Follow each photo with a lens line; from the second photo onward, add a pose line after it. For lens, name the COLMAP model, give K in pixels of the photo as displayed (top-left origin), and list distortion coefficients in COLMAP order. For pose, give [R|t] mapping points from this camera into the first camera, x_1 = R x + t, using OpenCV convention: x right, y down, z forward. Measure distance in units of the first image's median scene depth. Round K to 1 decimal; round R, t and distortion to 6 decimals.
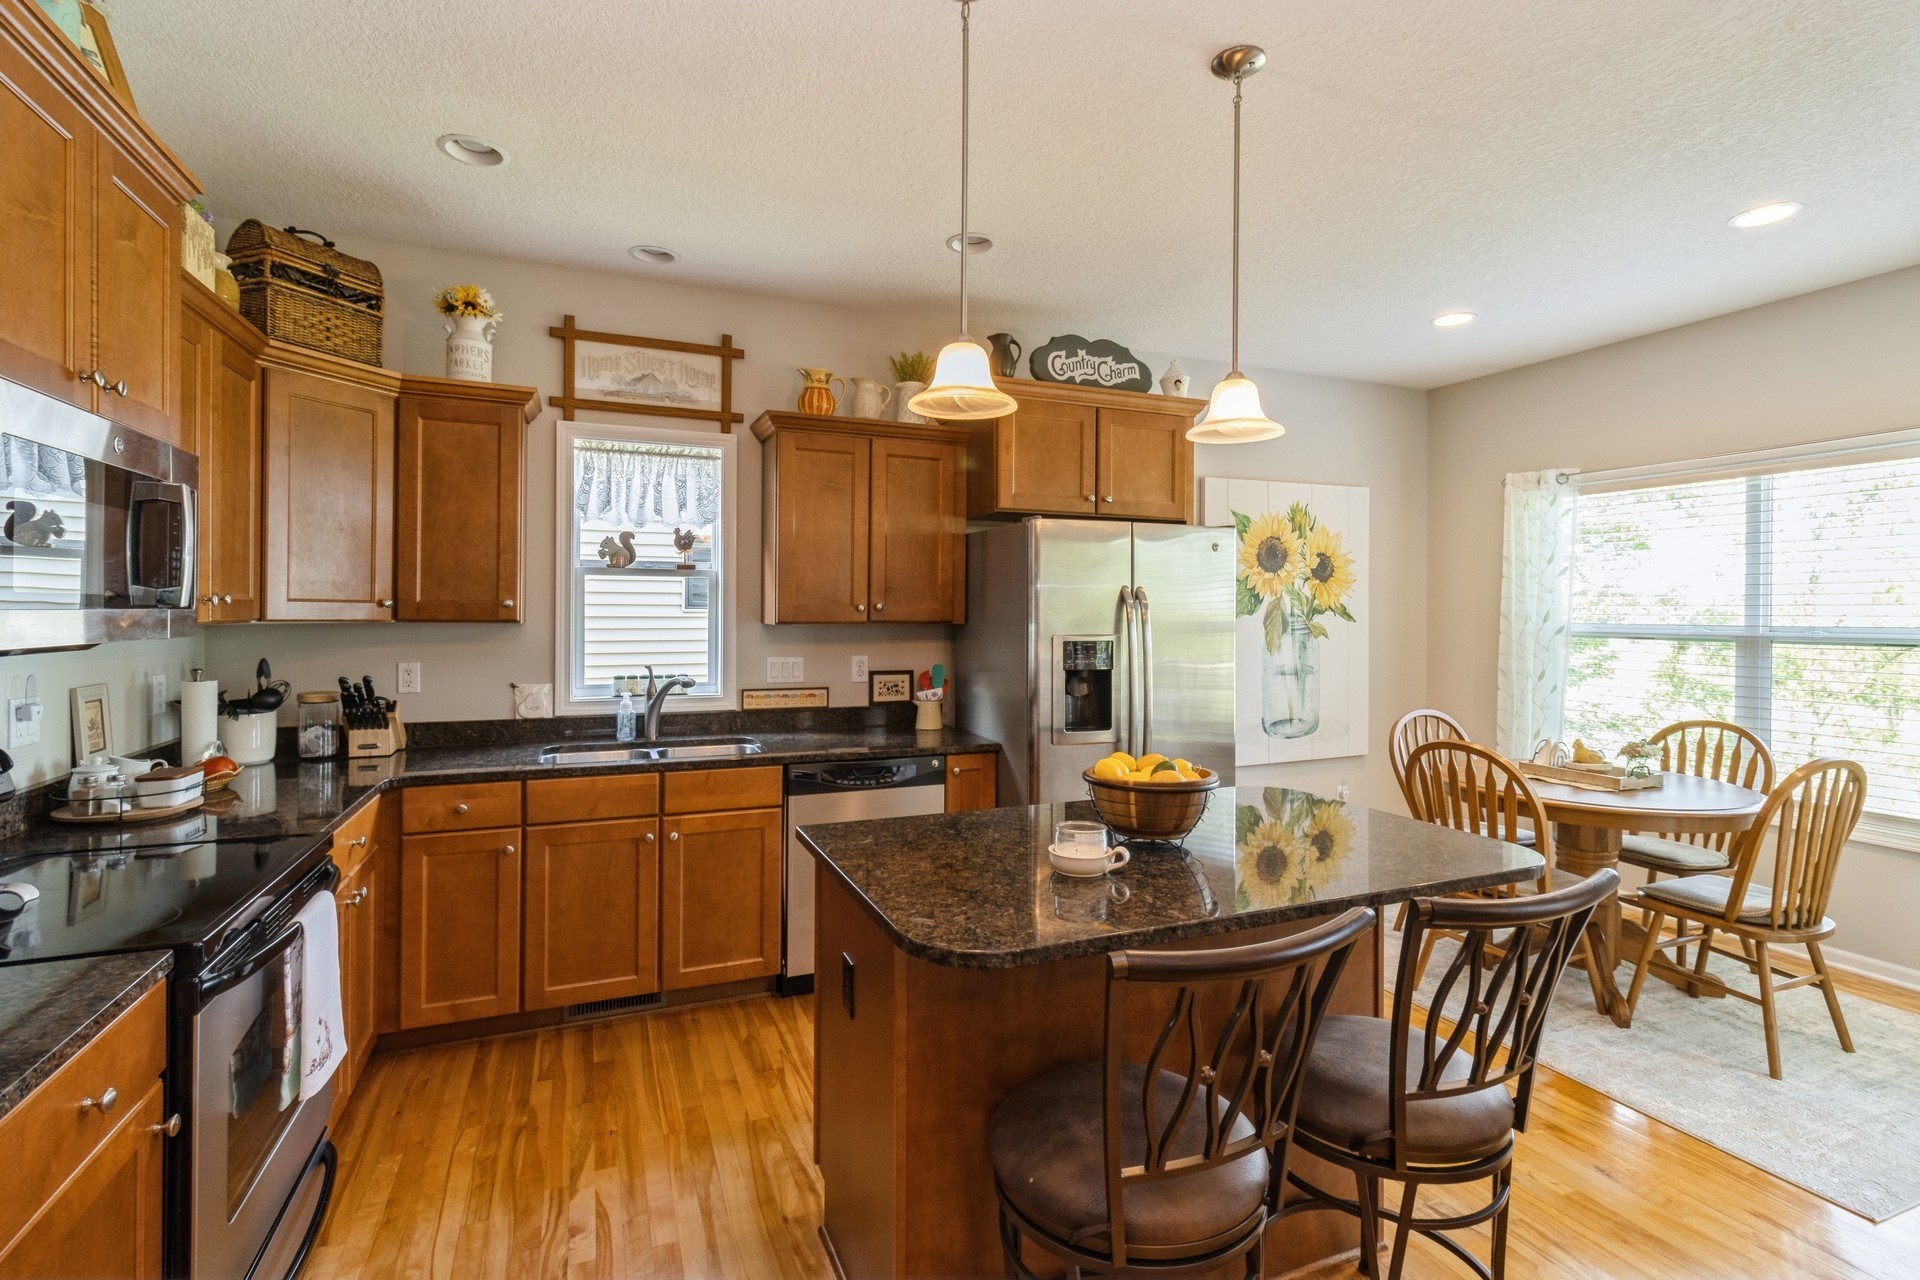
lens RADIAL K [[892.4, 0, 965.7], [0, 892.4, 616.5], [0, 0, 1]] dist [0.005297, -0.000682]
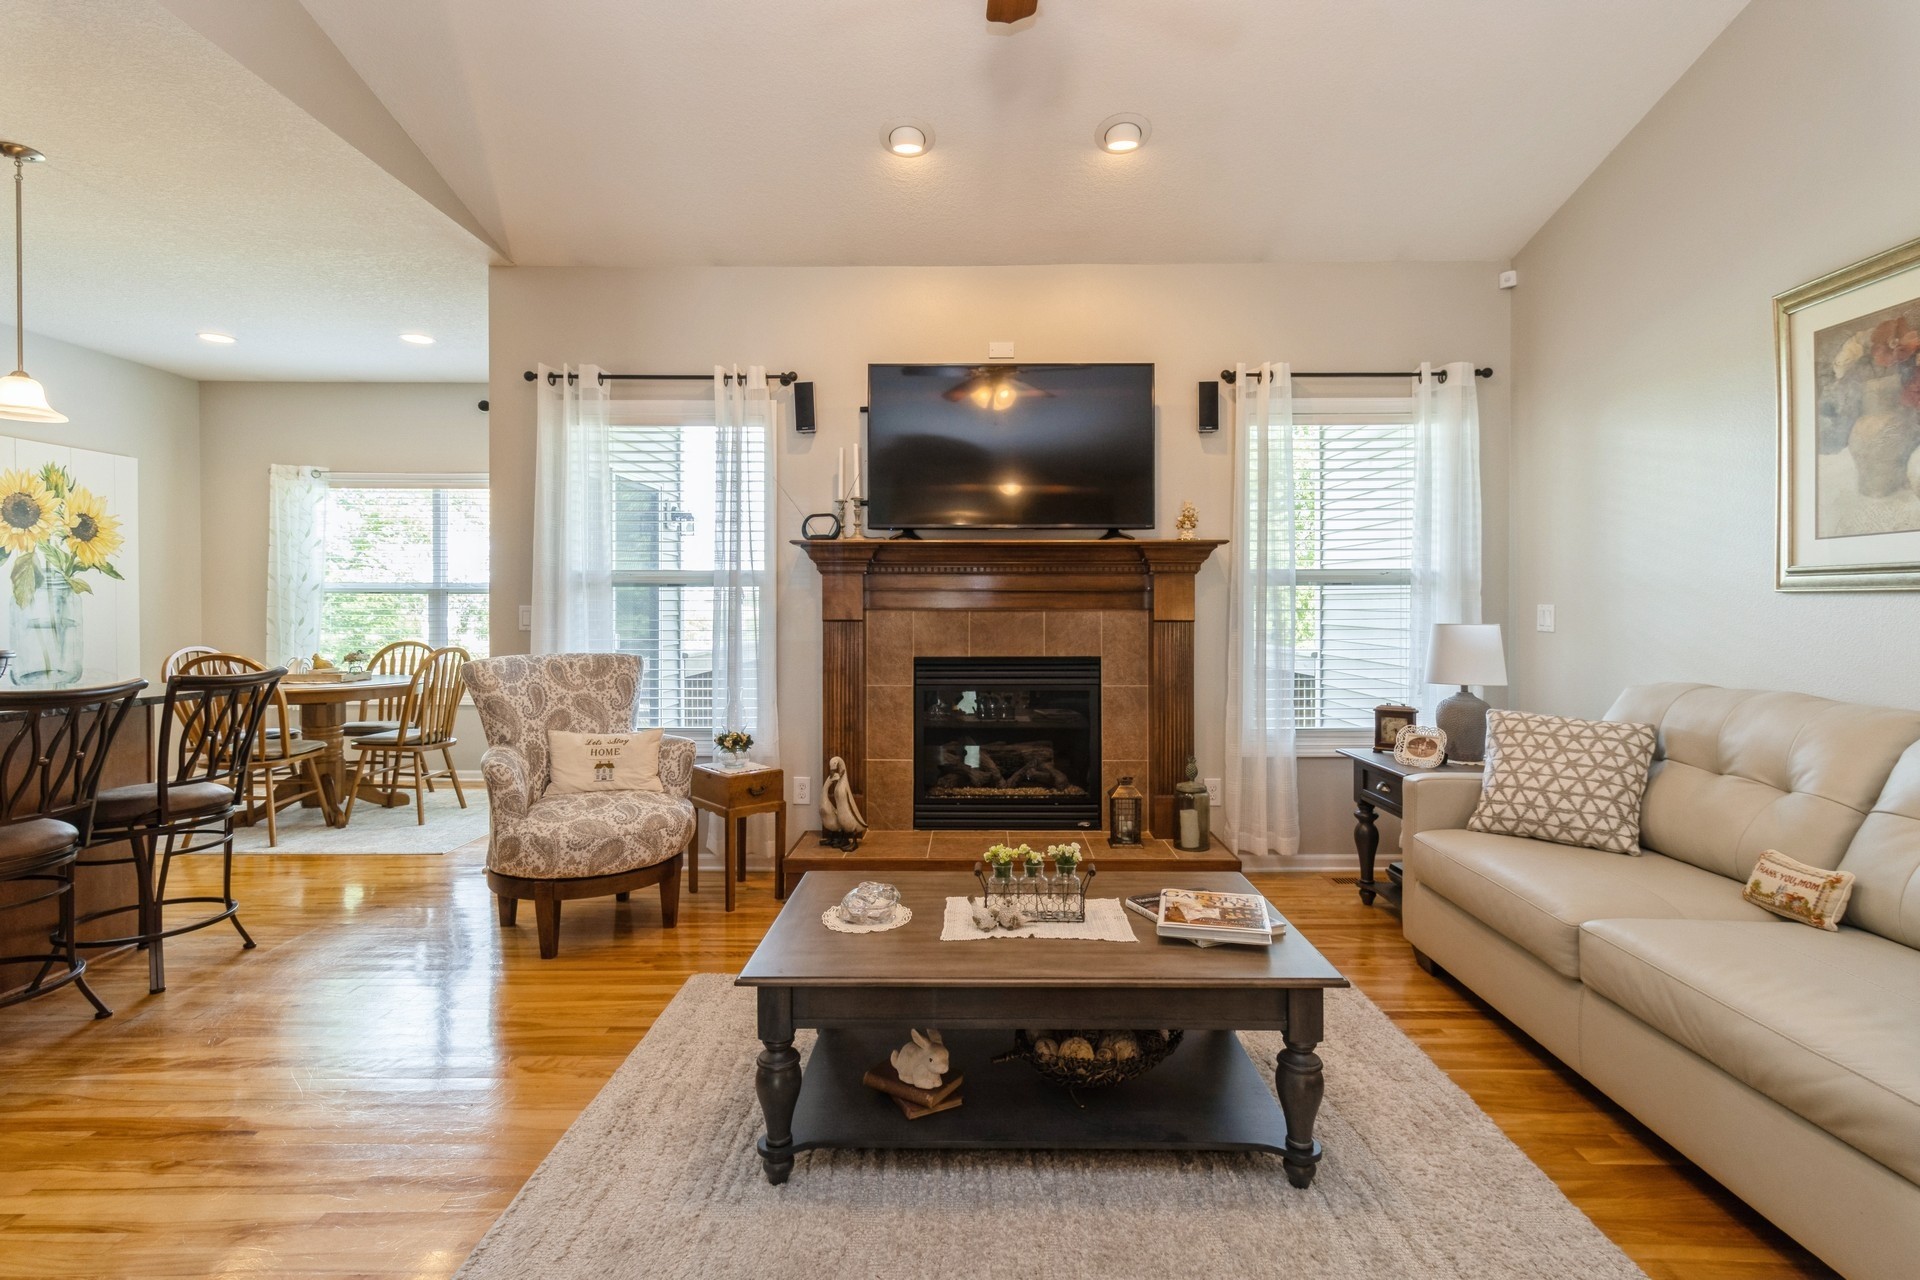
lens RADIAL K [[892.4, 0, 962.7], [0, 892.4, 612.4], [0, 0, 1]] dist [0.005297, -0.000682]
pose [[0.391084, -0.010223, 0.920298, -0.251418], [0.004264, 0.999948, 0.009296, 0.058059], [-0.920345, 0.000288, 0.391107, -0.547375]]
